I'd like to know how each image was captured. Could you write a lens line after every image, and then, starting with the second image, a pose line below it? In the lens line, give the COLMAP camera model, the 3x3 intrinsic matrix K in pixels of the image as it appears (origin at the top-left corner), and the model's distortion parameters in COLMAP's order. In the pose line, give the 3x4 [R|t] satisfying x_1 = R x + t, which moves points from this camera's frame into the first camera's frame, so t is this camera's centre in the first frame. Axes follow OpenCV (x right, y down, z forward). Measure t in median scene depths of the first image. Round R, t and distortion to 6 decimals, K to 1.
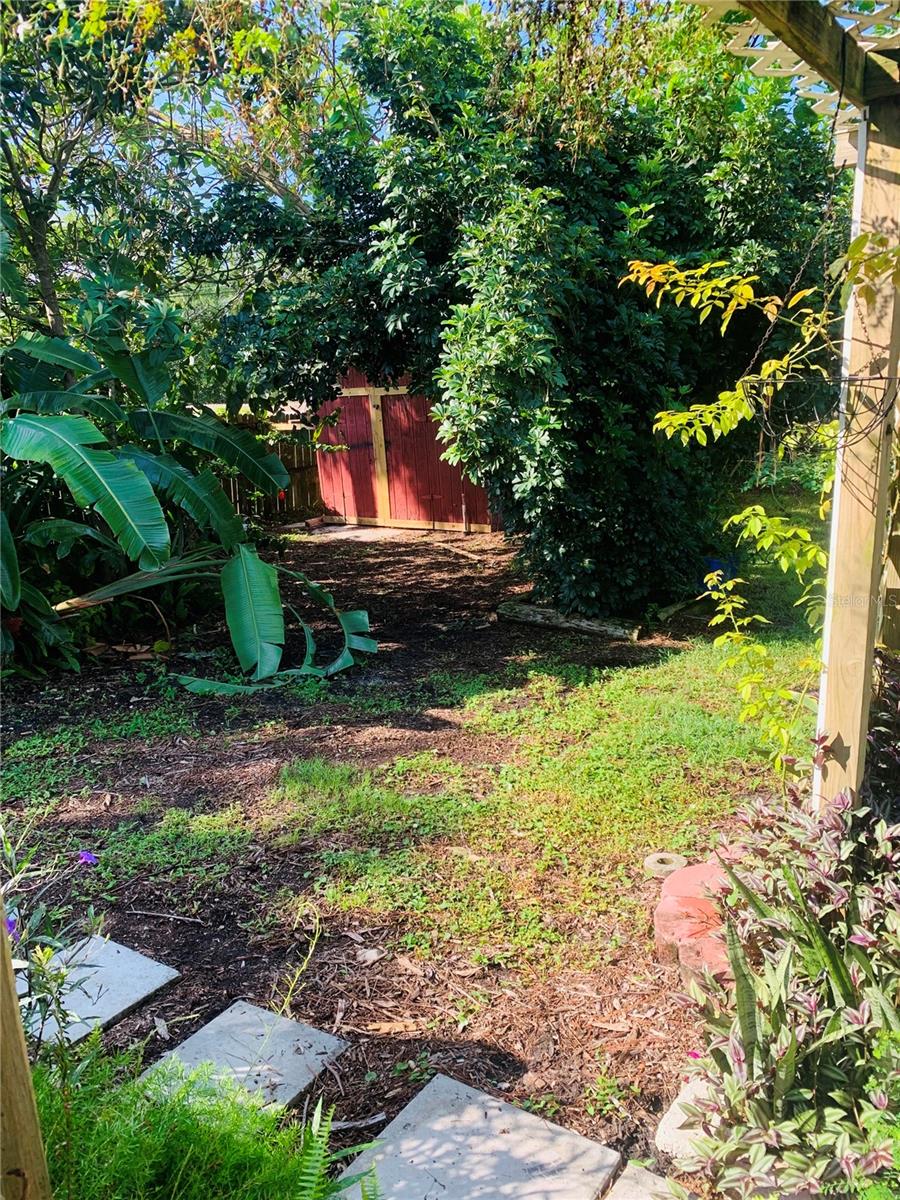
lens RADIAL K [[917.9, 0, 450.7], [0, 917.9, 602.1], [0, 0, 1]] dist [0.012321, -0.004567]
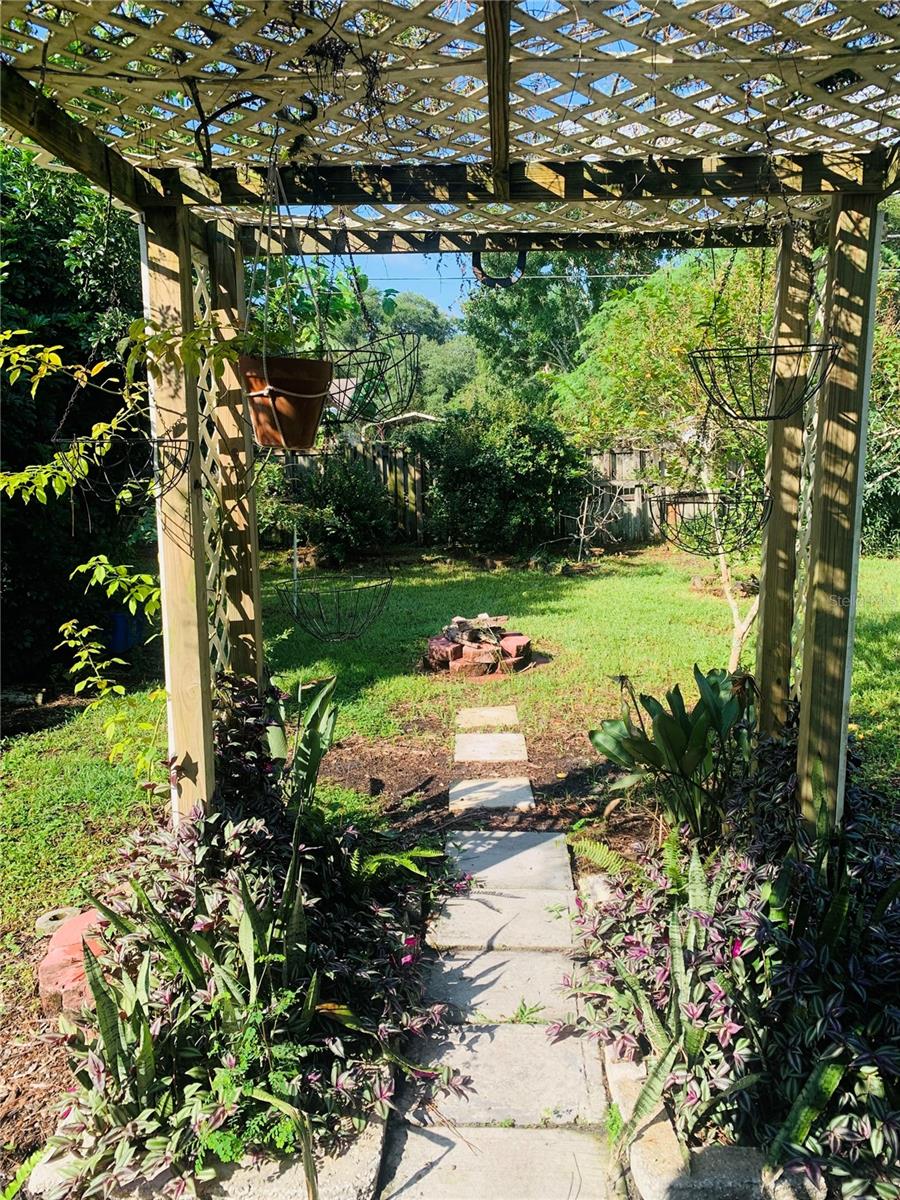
lens RADIAL K [[917.9, 0, 450.8], [0, 917.9, 595.1], [0, 0, 1]] dist [0.012321, -0.004567]
pose [[0.825458, -0.073867, 0.559609, 0.074602], [0.112073, 0.993110, -0.034226, 0.026159], [-0.553225, 0.090969, 0.828050, -0.122739]]
